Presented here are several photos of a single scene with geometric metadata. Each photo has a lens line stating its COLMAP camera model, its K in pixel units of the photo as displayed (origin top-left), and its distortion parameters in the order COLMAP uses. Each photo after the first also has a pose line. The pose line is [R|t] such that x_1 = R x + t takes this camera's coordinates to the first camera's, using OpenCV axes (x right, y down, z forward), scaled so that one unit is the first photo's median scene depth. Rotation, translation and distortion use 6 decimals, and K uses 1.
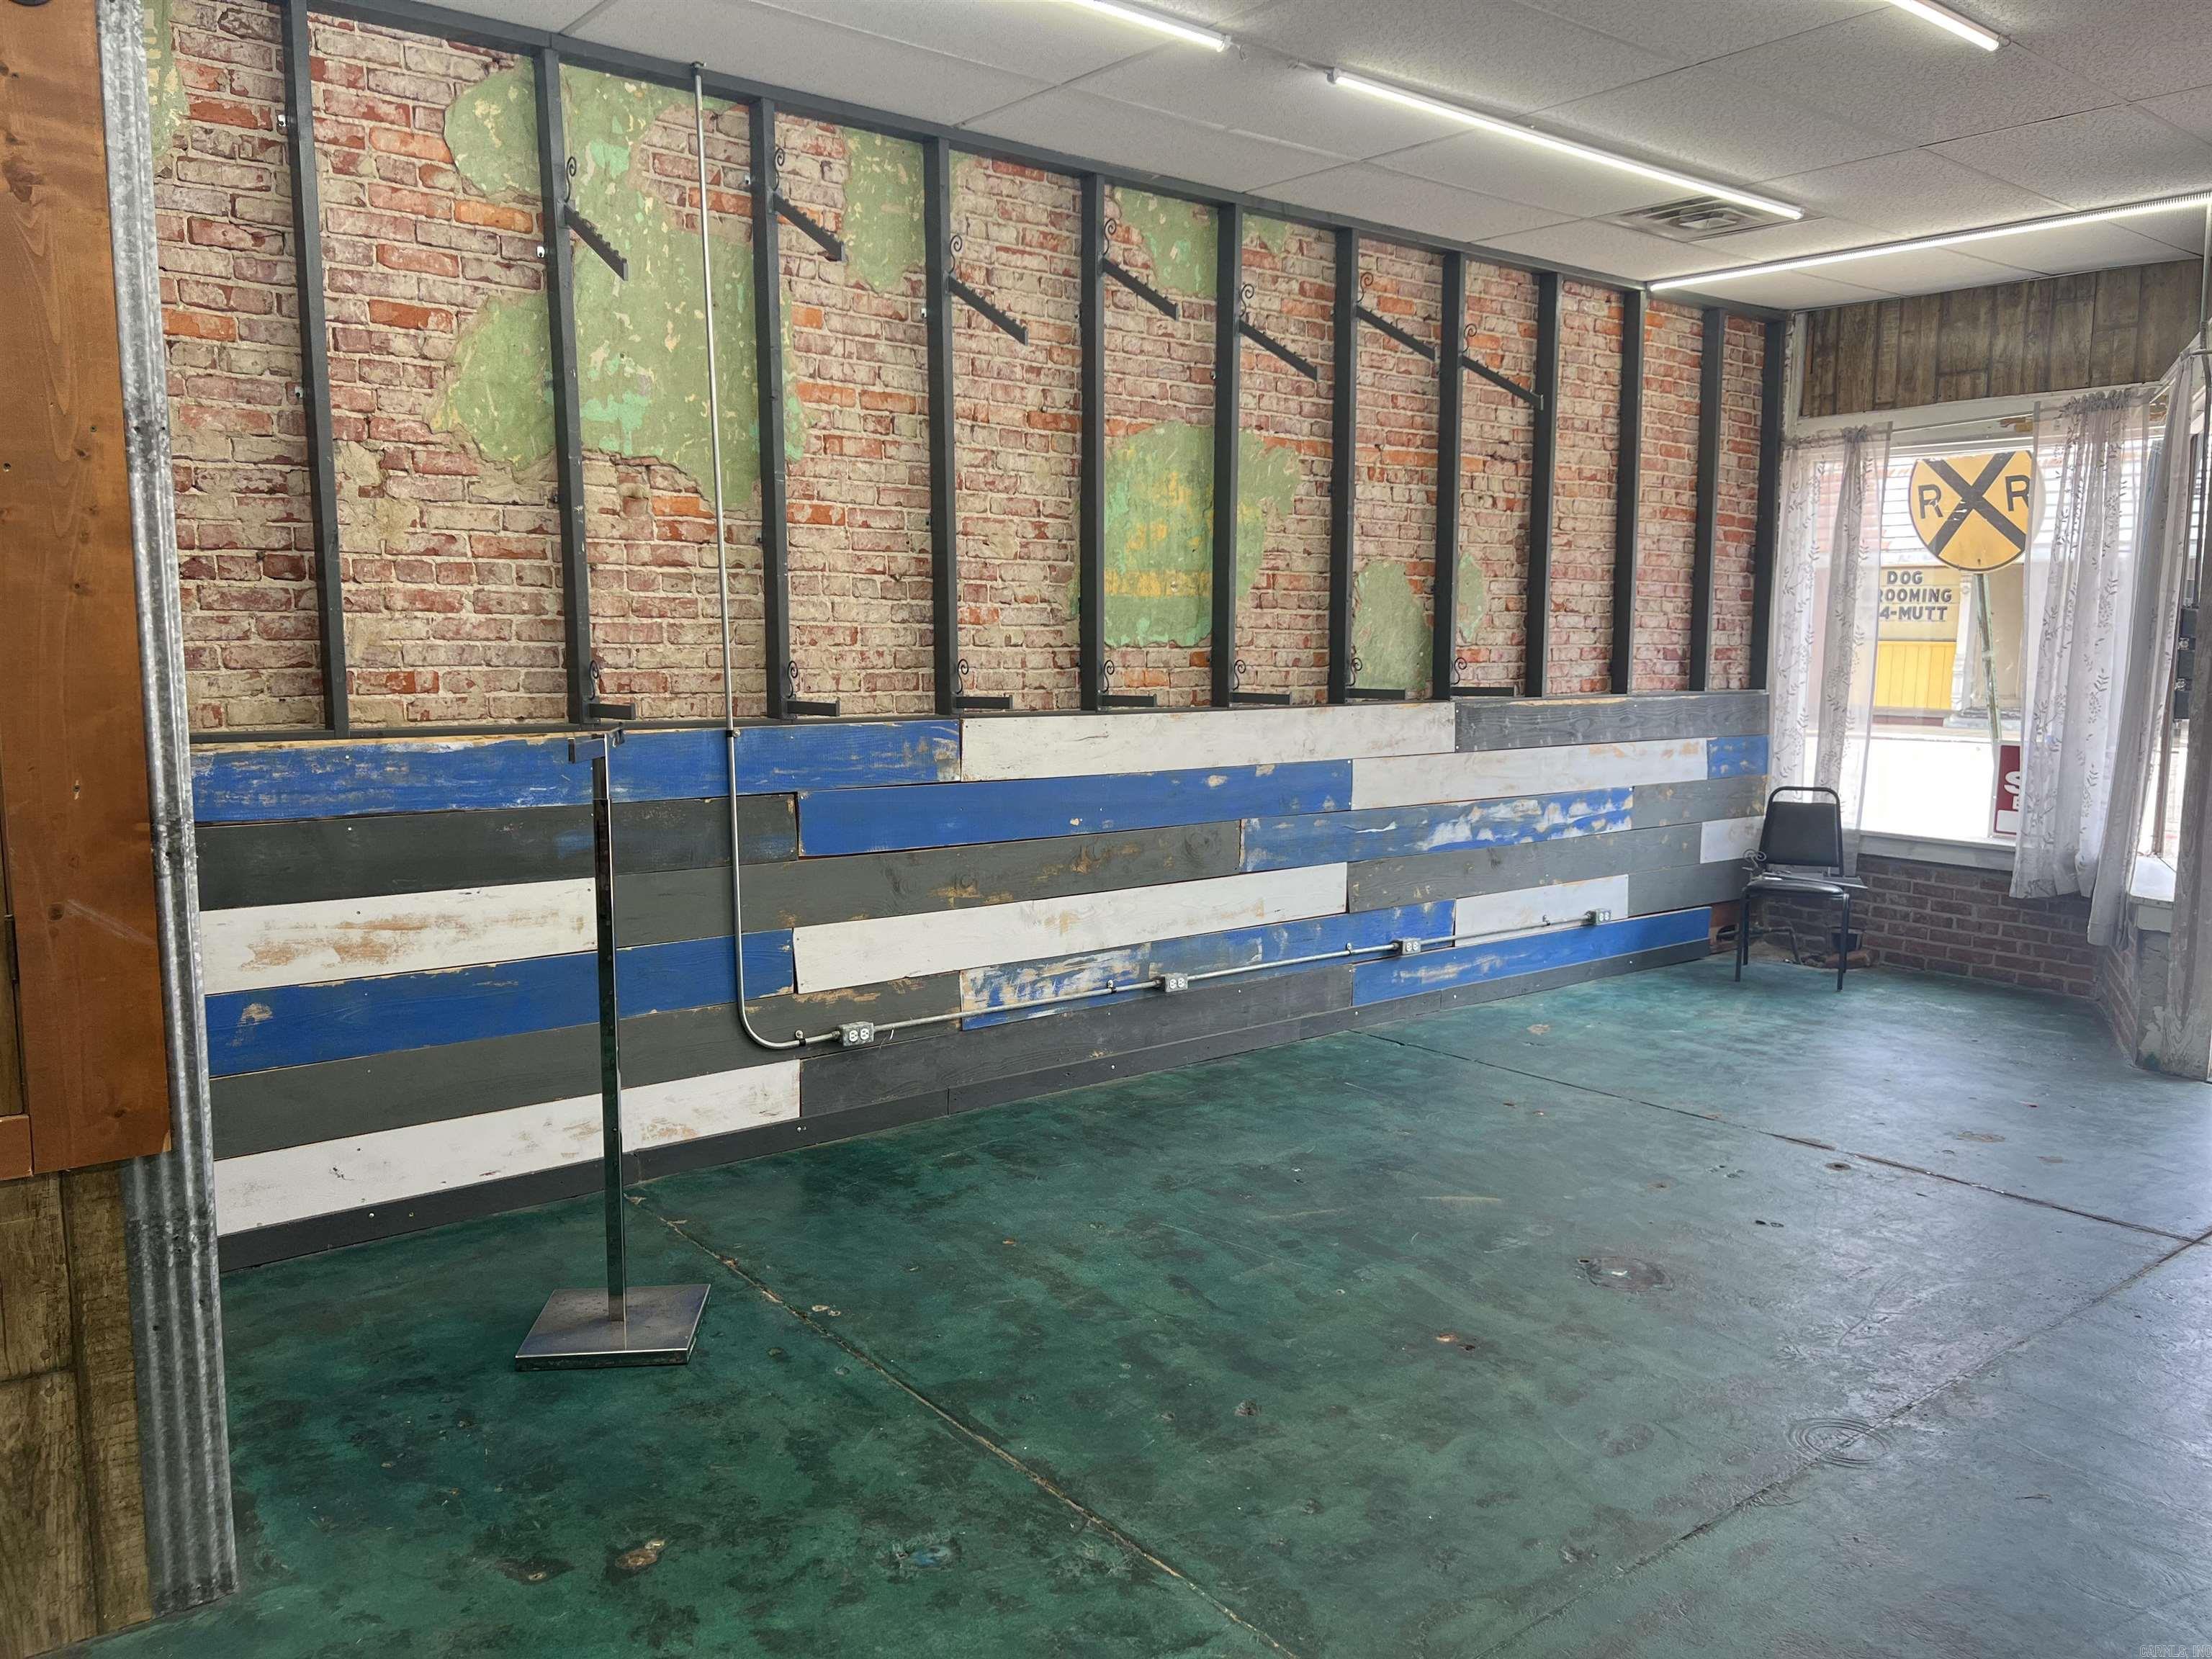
lens RADIAL K [[1650.4, 0, 1107.4], [0, 1650.4, 853.0], [0, 0, 1]] dist [0.052229, -0.058550]
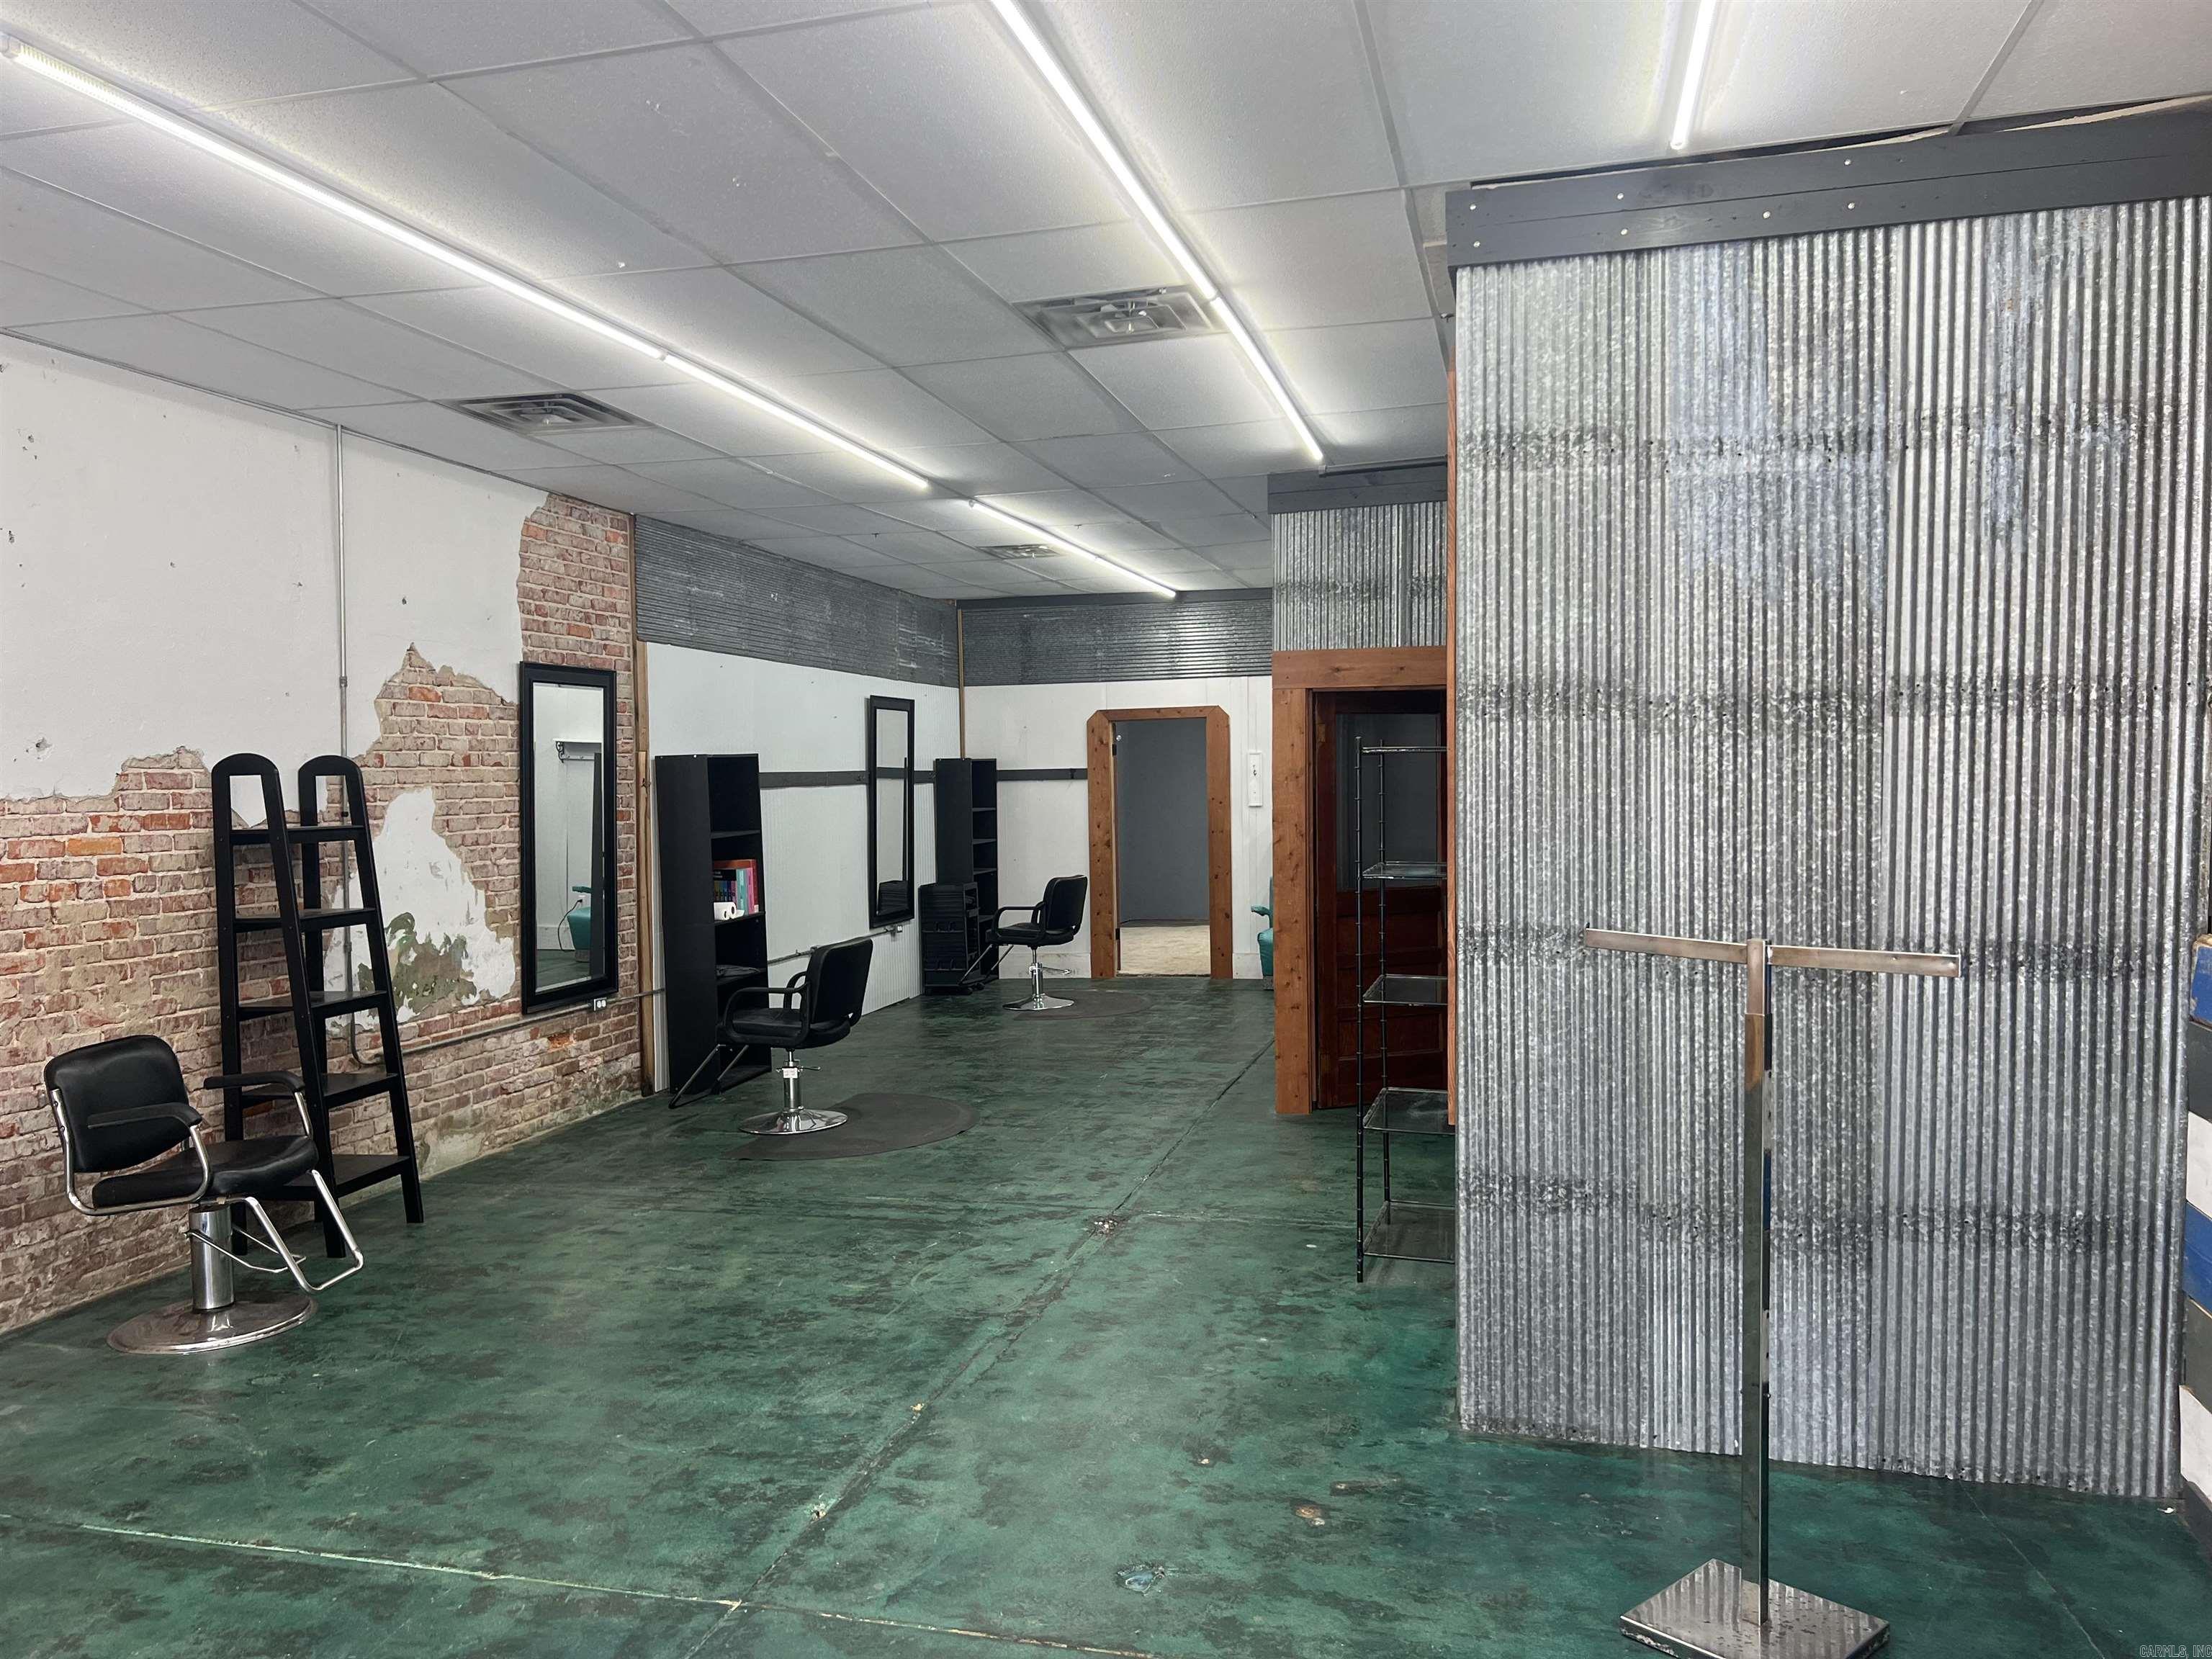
lens RADIAL K [[1650.4, 0, 1103.0], [0, 1650.4, 827.3], [0, 0, 1]] dist [0.052229, -0.058550]
pose [[-0.800866, 0.024945, -0.598324, 0.284361], [-0.071739, 0.987941, 0.137211, -0.129073], [0.594531, 0.152811, -0.789419, 0.842364]]
